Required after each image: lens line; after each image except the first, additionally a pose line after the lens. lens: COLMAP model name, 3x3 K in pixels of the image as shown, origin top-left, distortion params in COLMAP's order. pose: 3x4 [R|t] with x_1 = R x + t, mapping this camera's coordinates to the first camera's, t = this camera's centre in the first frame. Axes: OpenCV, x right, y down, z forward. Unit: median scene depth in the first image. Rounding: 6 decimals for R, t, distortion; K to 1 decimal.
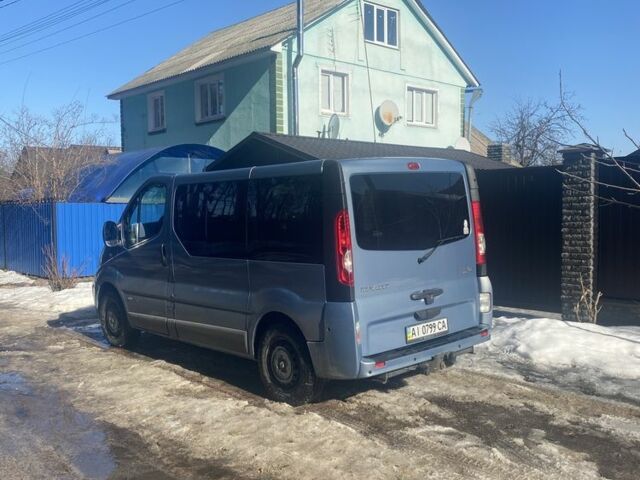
lens RADIAL K [[652.0, 0, 316.7], [0, 652.0, 237.9], [0, 0, 1]] dist [0.098926, -0.253215]
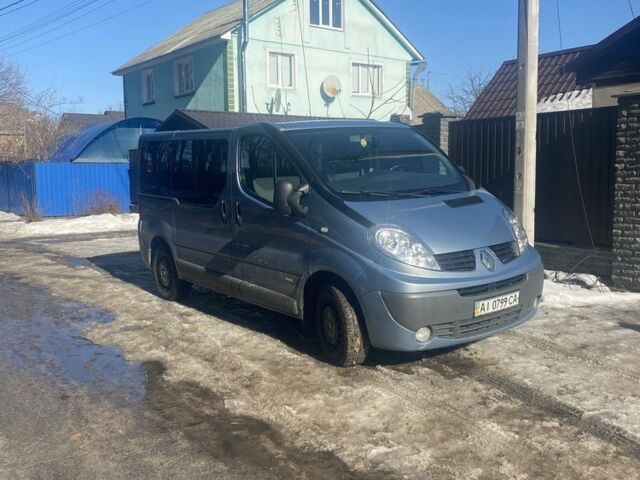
lens RADIAL K [[652.0, 0, 316.7], [0, 652.0, 237.9], [0, 0, 1]] dist [0.098926, -0.253215]
pose [[0.996712, 0.004364, -0.080904, 0.208425], [0.000426, 0.998252, 0.059097, 0.015845], [0.081021, -0.058937, 0.994968, -0.233308]]
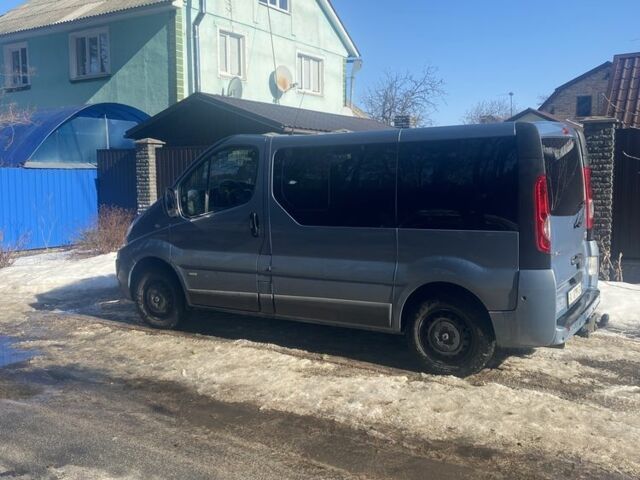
lens RADIAL K [[652.0, 0, 316.7], [0, 652.0, 237.9], [0, 0, 1]] dist [0.098926, -0.253215]
pose [[0.963413, -0.019861, 0.267284, -0.126288], [0.007233, 0.998814, 0.048145, 0.000415], [-0.267923, -0.044450, 0.962414, 0.033809]]
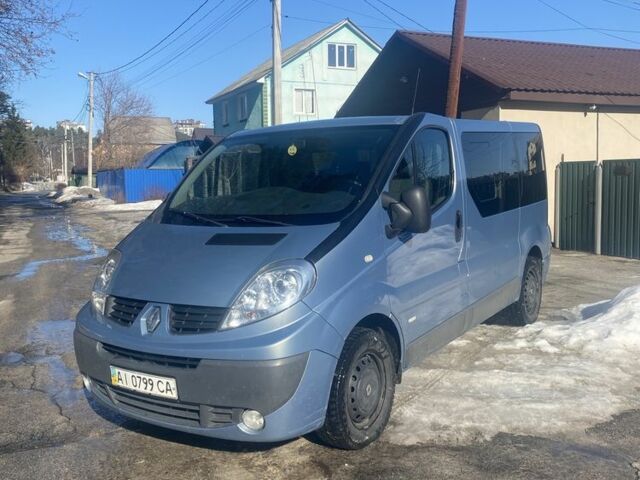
lens RADIAL K [[652.0, 0, 316.7], [0, 652.0, 237.9], [0, 0, 1]] dist [0.098926, -0.253215]
pose [[0.952481, 0.021666, -0.303828, 0.625556], [-0.005428, 0.998516, 0.054187, 0.038267], [0.304551, -0.049963, 0.951185, -0.654845]]
